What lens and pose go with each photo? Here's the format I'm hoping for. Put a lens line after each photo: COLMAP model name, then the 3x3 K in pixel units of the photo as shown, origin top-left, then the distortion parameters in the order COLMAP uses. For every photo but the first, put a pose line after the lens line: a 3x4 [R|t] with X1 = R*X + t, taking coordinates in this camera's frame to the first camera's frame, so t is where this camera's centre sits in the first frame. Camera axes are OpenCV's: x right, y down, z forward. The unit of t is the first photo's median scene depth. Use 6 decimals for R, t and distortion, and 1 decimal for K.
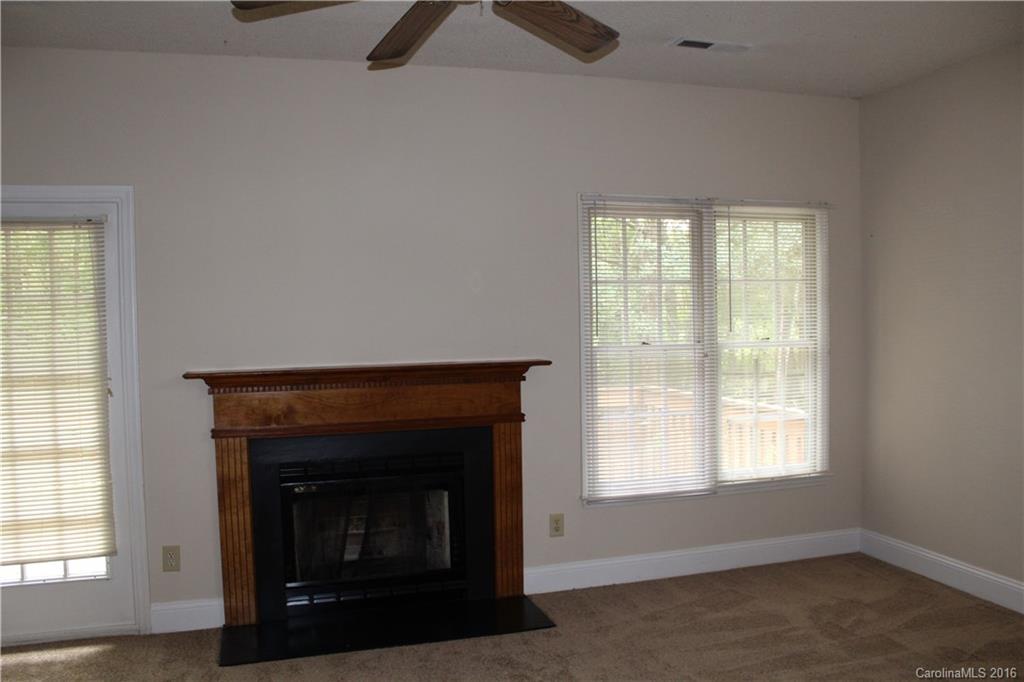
lens RADIAL K [[861.4, 0, 512.0], [0, 861.4, 341.0], [0, 0, 1]] dist [-0.157180, 0.176729]
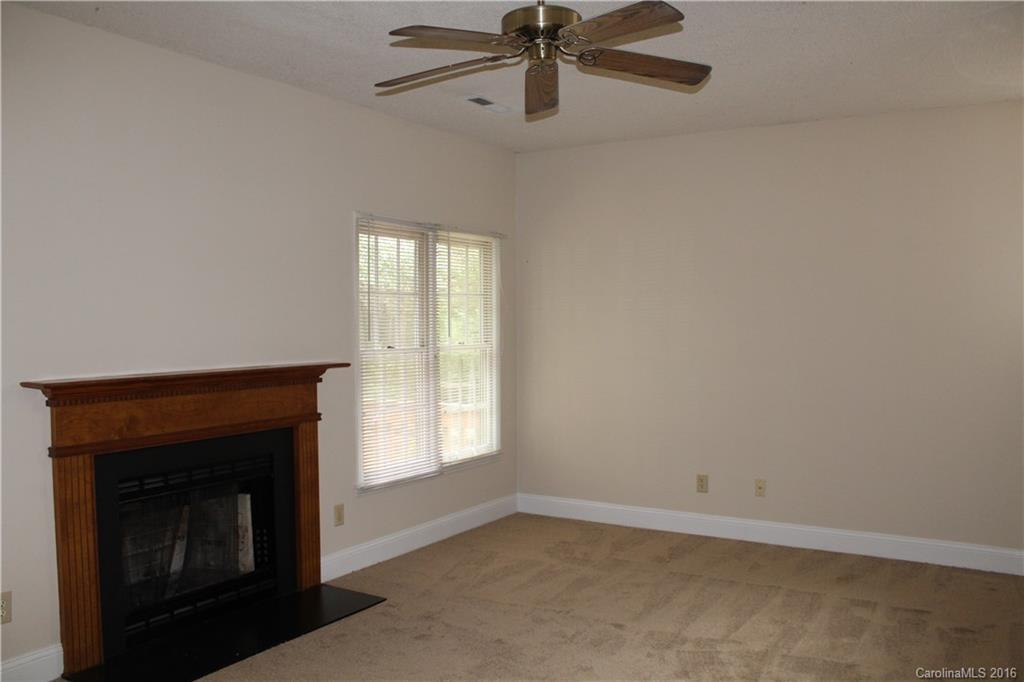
lens RADIAL K [[861.4, 0, 512.0], [0, 861.4, 341.0], [0, 0, 1]] dist [-0.157180, 0.176729]
pose [[0.757060, -0.004023, 0.653333, -0.500894], [0.013914, 0.999854, -0.009966, 0.008683], [-0.653197, 0.016635, 0.757005, 0.036377]]
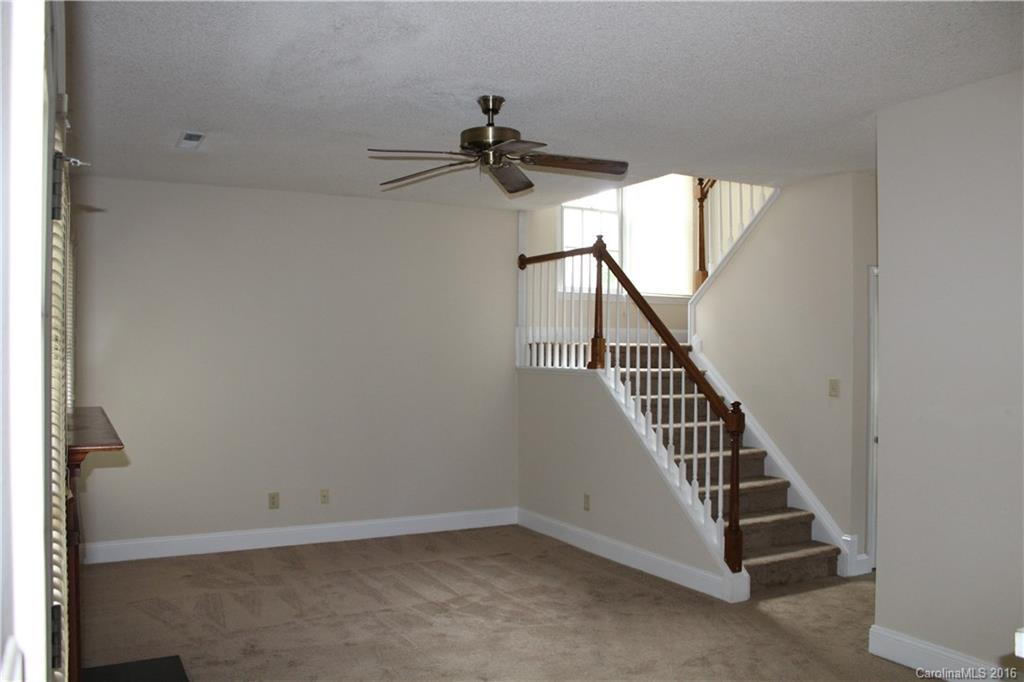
lens RADIAL K [[861.4, 0, 512.0], [0, 861.4, 341.0], [0, 0, 1]] dist [-0.157180, 0.176729]
pose [[-0.178565, 0.019492, 0.983735, -0.954672], [0.031982, 0.999390, -0.013997, -0.024747], [-0.983408, 0.028962, -0.179079, 0.694110]]
